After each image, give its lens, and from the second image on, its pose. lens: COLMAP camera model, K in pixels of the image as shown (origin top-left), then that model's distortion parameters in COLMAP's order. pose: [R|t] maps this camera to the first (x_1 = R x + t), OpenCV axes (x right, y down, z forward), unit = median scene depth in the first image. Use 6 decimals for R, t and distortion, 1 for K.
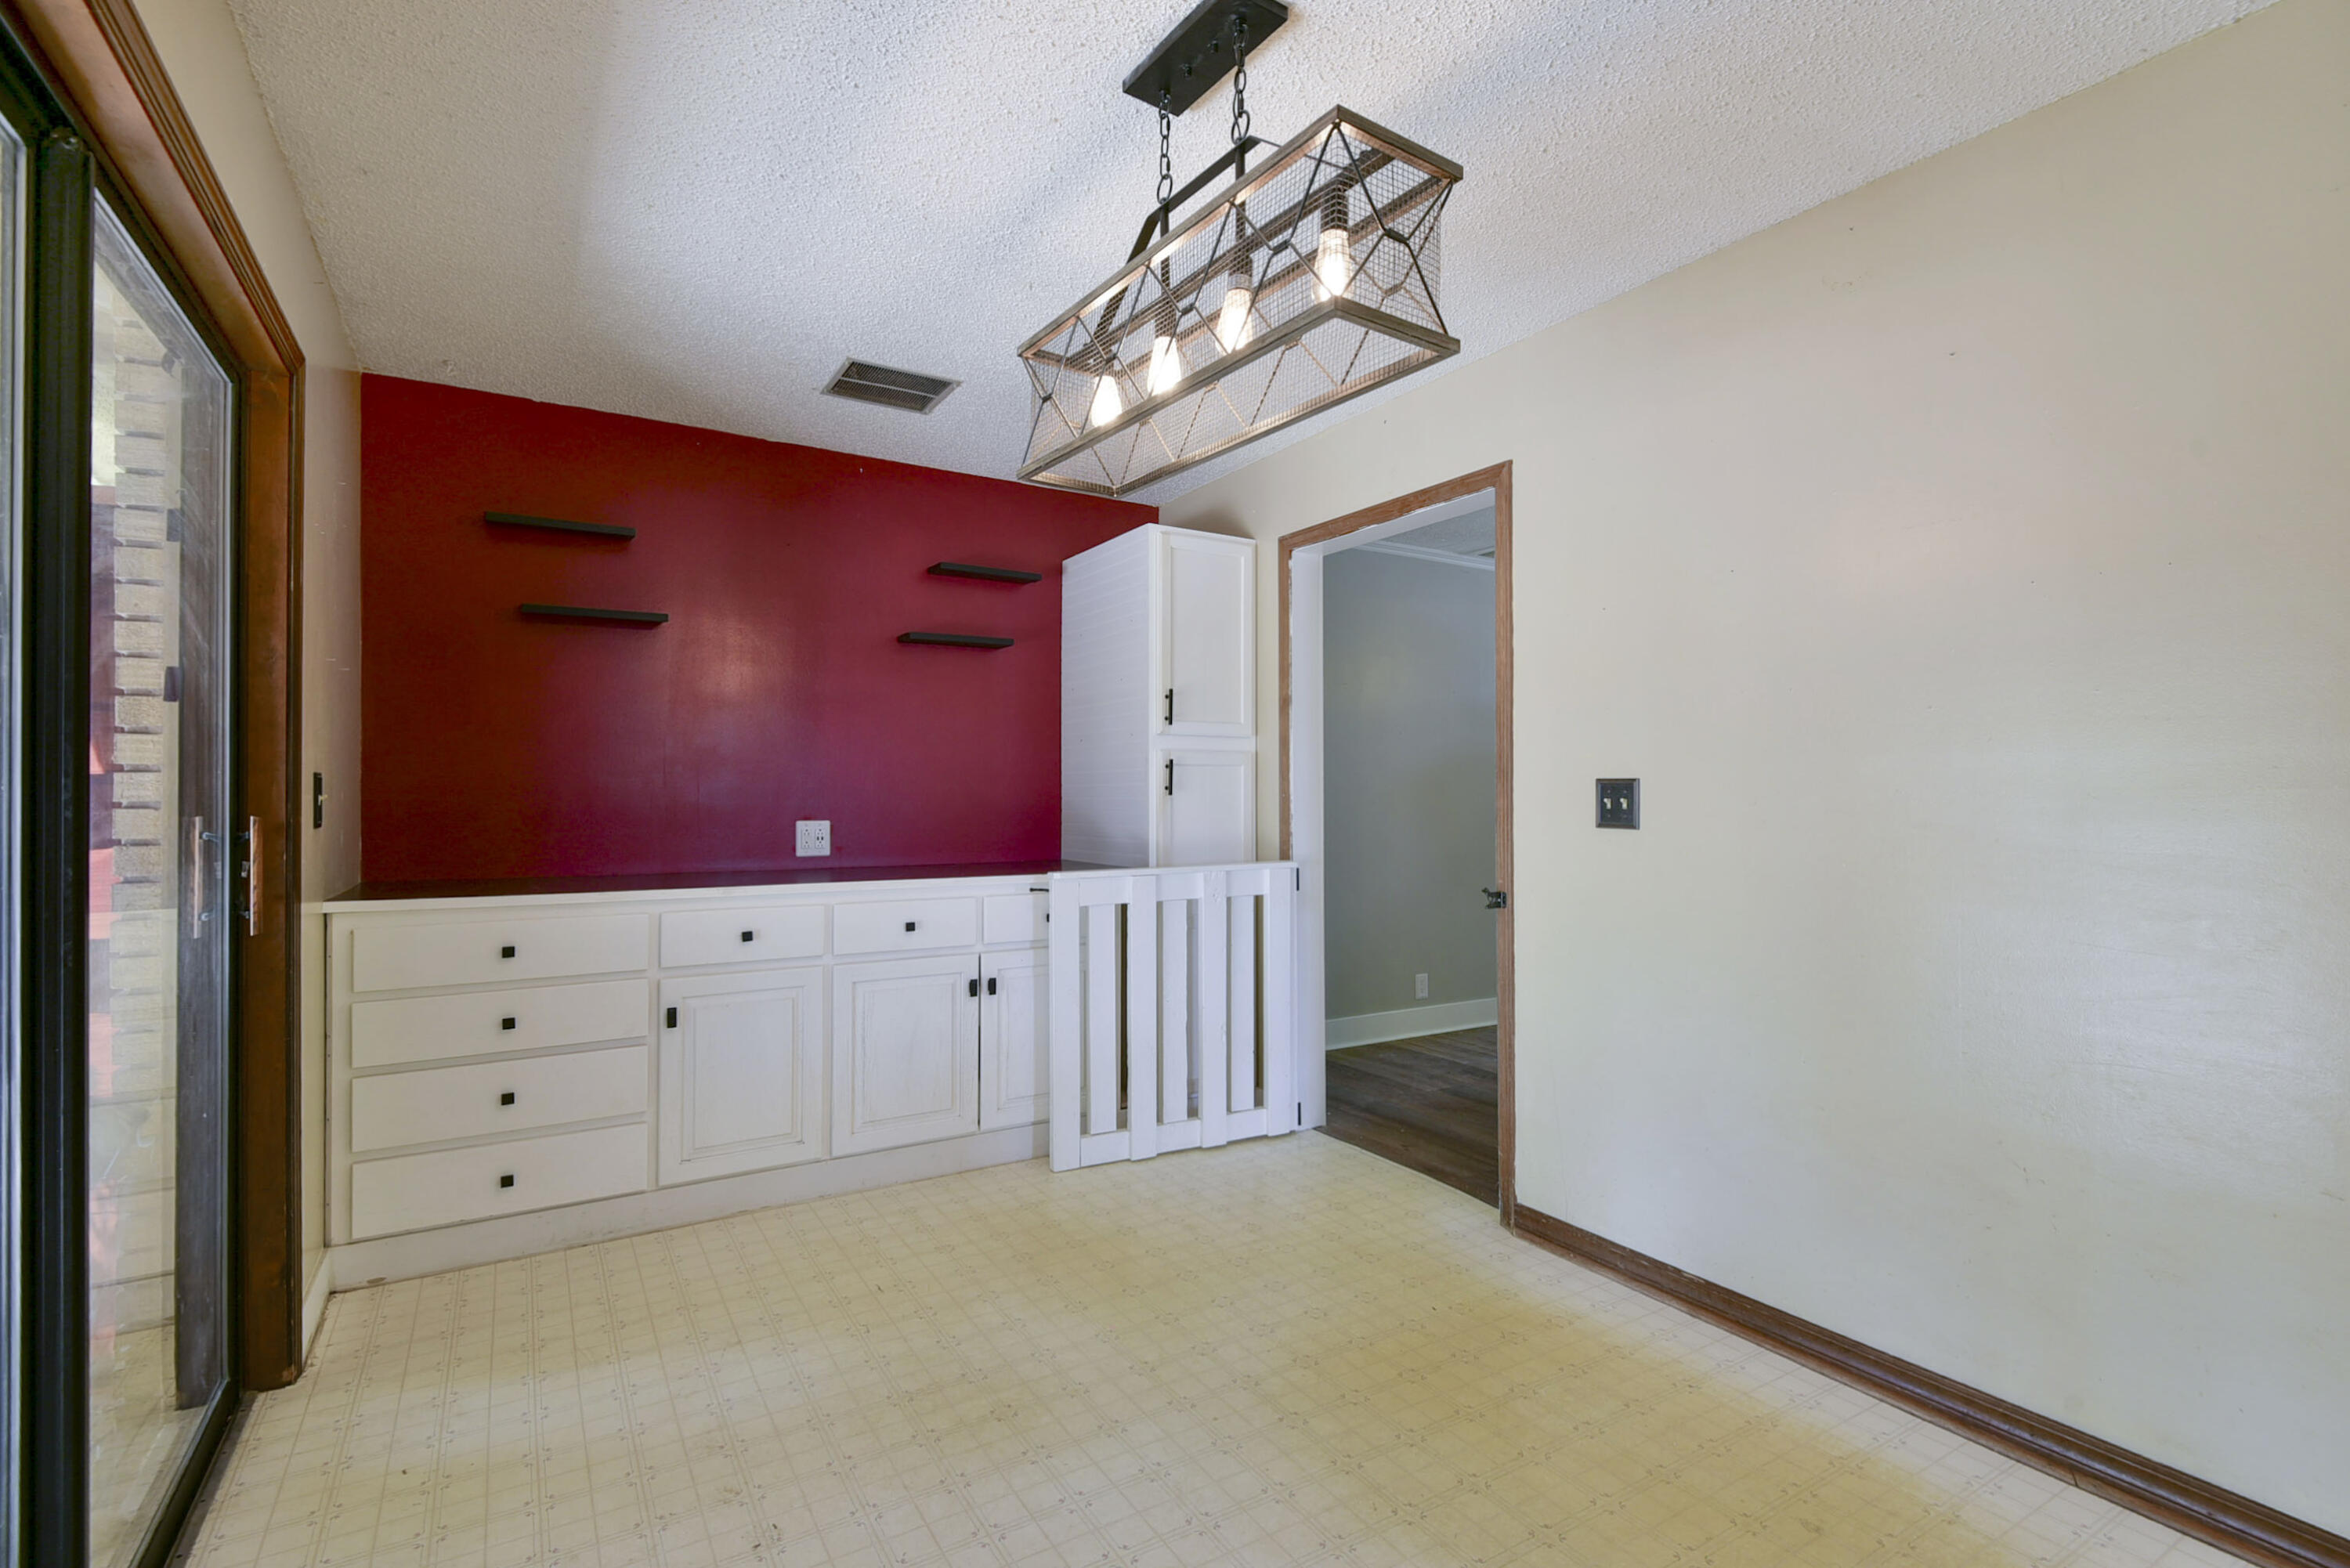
lens RADIAL K [[1077.3, 0, 1182.9], [0, 1077.3, 783.9], [0, 0, 1]] dist [0.011500, -0.005722]
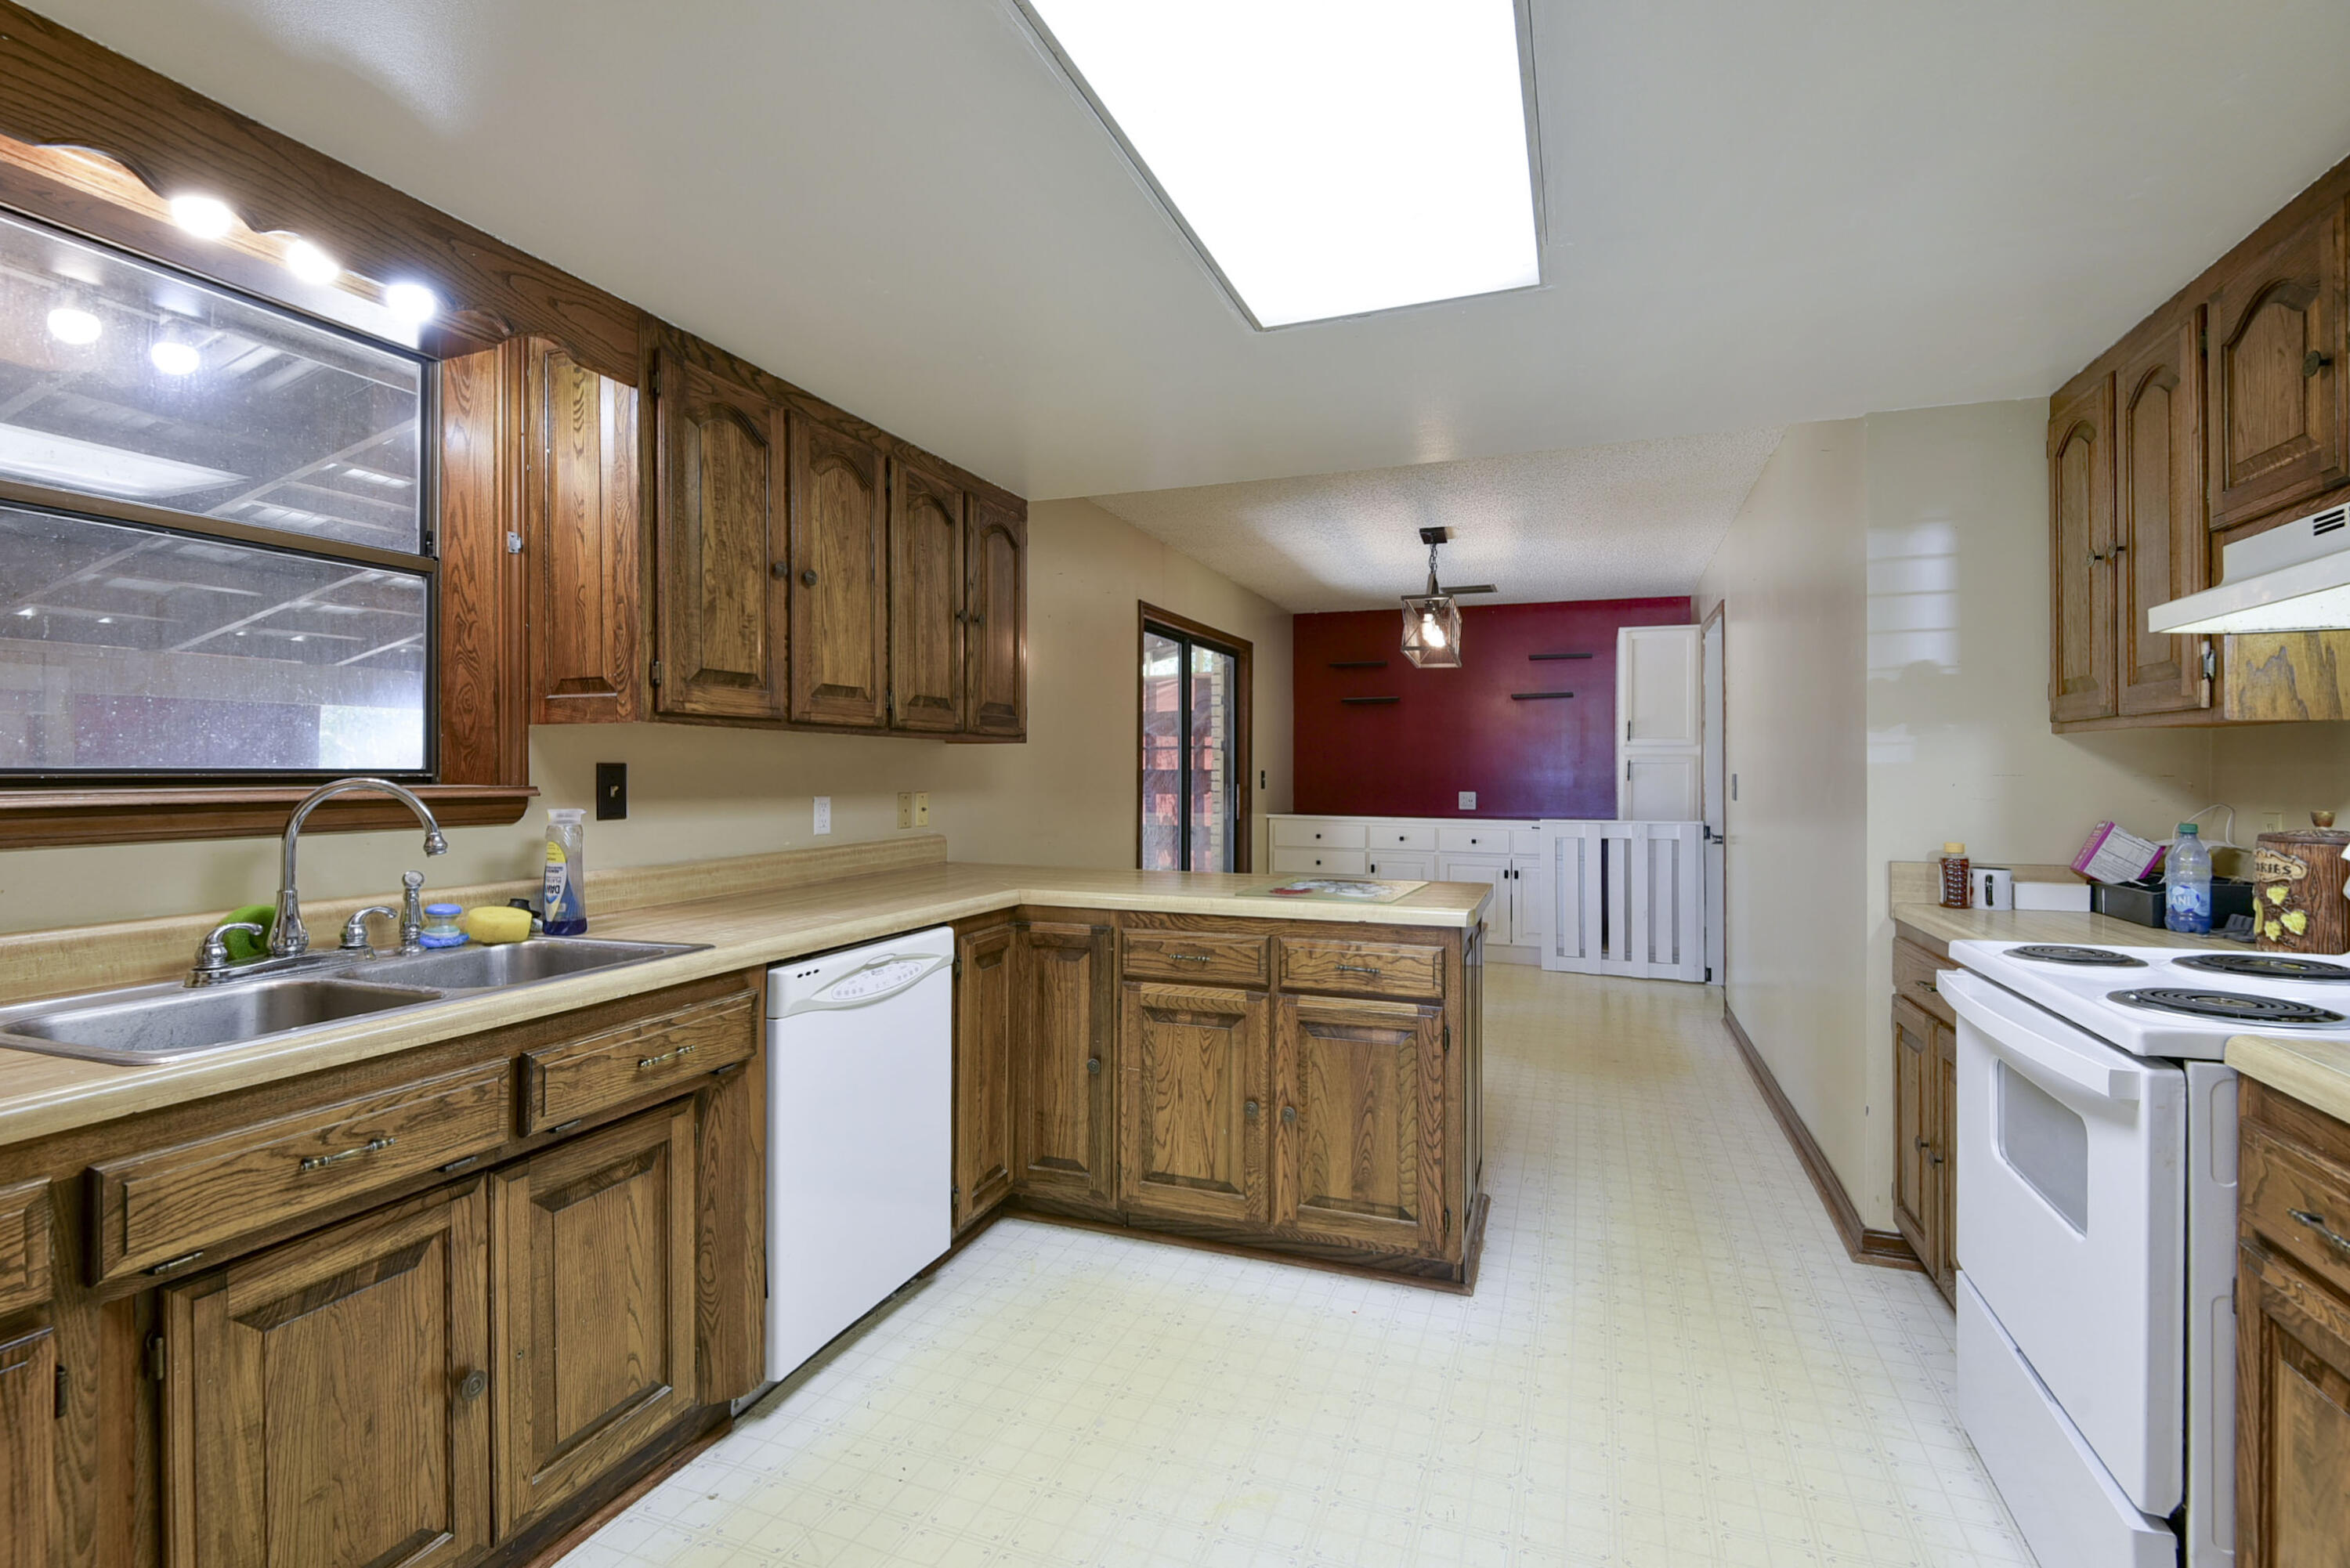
lens RADIAL K [[1077.3, 0, 1179.8], [0, 1077.3, 772.3], [0, 0, 1]] dist [0.011500, -0.005722]
pose [[0.609830, 0.002600, -0.792528, 0.982602], [0.001904, 0.999987, 0.004745, -0.013533], [0.792530, -0.004403, 0.609818, -0.689437]]
